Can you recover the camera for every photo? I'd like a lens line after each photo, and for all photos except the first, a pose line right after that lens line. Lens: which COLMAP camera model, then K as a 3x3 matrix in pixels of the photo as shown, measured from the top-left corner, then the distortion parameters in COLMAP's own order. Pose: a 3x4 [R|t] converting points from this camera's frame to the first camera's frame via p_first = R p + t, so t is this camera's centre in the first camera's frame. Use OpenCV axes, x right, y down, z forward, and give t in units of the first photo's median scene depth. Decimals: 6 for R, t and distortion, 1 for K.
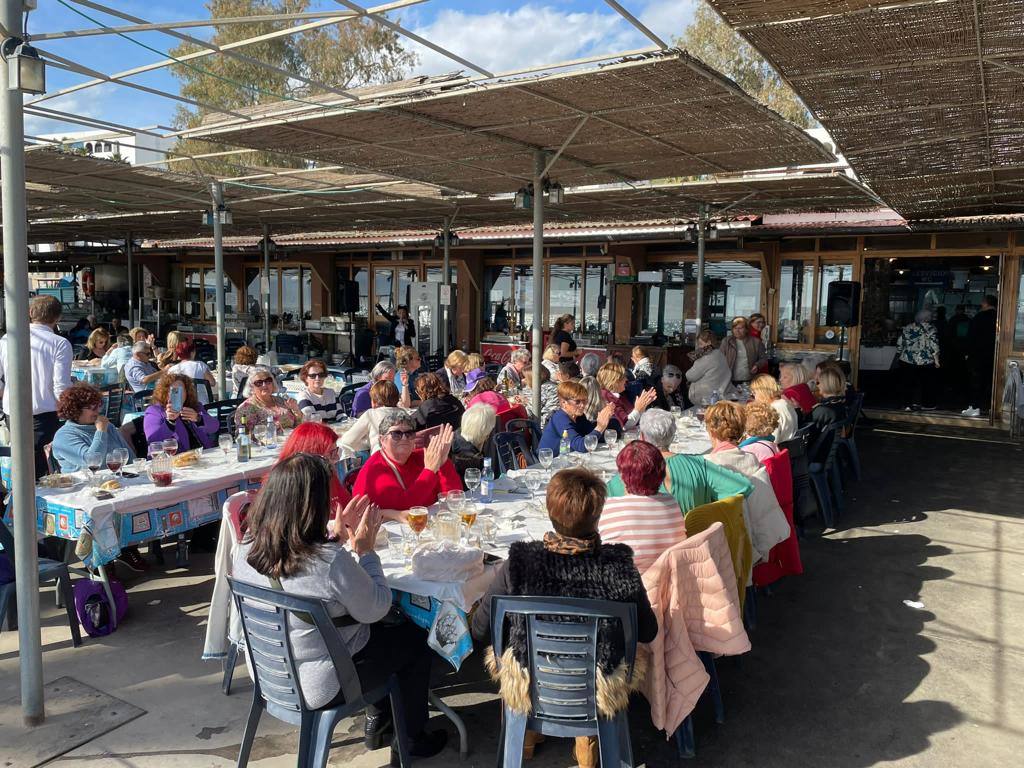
lens RADIAL K [[832.5, 0, 495.2], [0, 832.5, 367.7], [0, 0, 1]] dist [0.110179, -0.158489]
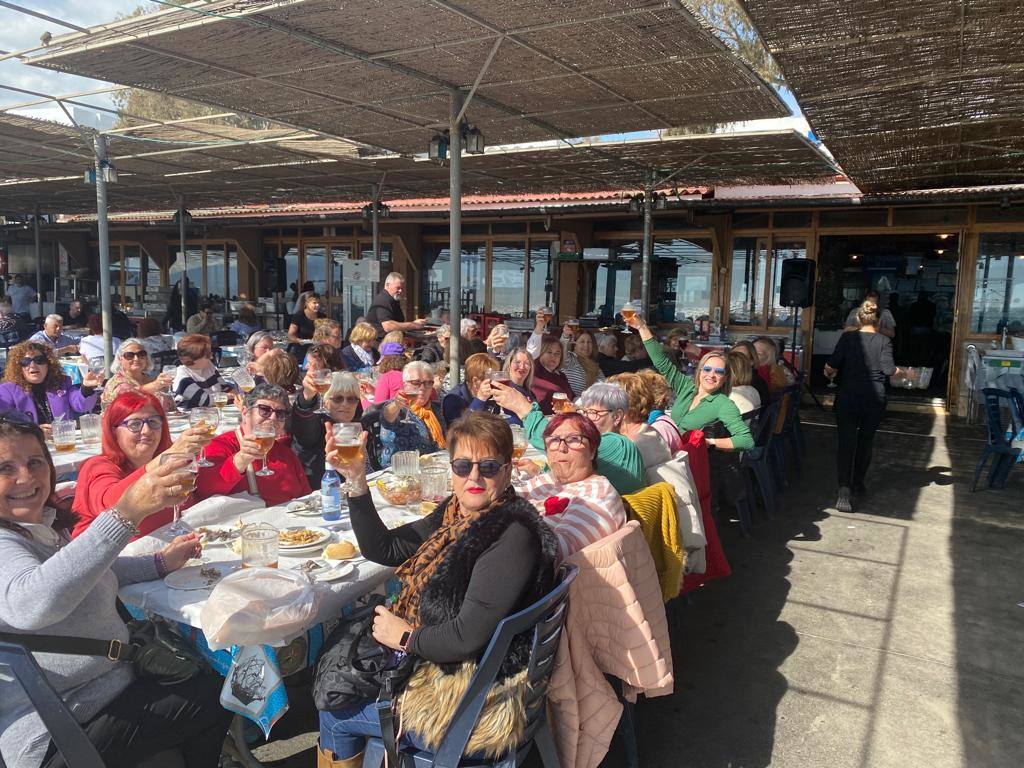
lens RADIAL K [[809.8, 0, 506.7], [0, 809.8, 376.3], [0, 0, 1]] dist [0.025557, -0.022334]
pose [[0.998808, 0.002039, 0.048765, 0.045563], [-0.002759, 0.999888, 0.014706, 0.015533], [-0.048730, -0.014823, 0.998702, 0.111177]]
